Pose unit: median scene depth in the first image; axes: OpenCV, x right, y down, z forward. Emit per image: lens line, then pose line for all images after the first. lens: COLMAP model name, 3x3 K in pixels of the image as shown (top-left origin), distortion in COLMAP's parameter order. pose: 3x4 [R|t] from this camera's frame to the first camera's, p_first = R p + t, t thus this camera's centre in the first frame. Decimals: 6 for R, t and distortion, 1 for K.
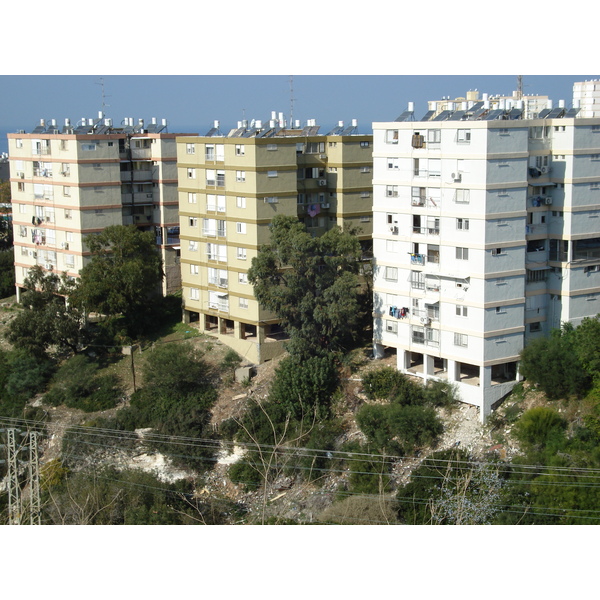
lens RADIAL K [[1292.8, 0, 300.0], [0, 1292.8, 300.0], [0, 0, 1]] dist [0.386496, -0.094453]
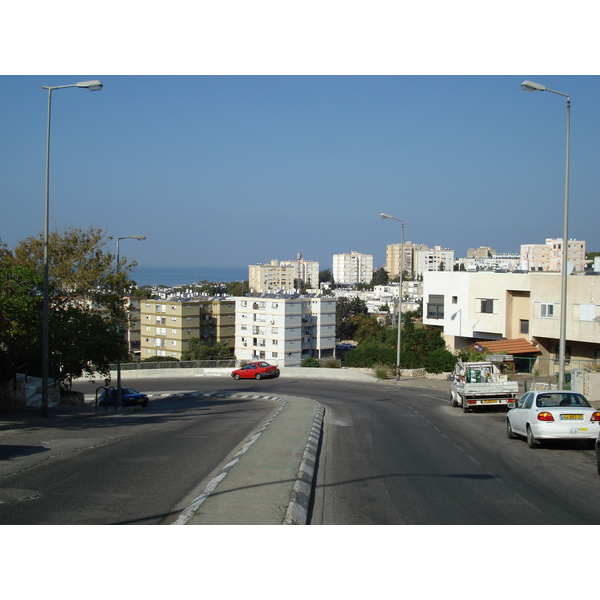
lens RADIAL K [[1152.9, 0, 300.0], [0, 1152.9, 300.0], [0, 0, 1]] dist [-0.002250, -0.006827]
pose [[0.987793, 0.009792, 0.155466, -0.144160], [0.003201, 0.996535, -0.083110, 0.035954], [-0.155742, 0.082593, 0.984339, -0.988438]]
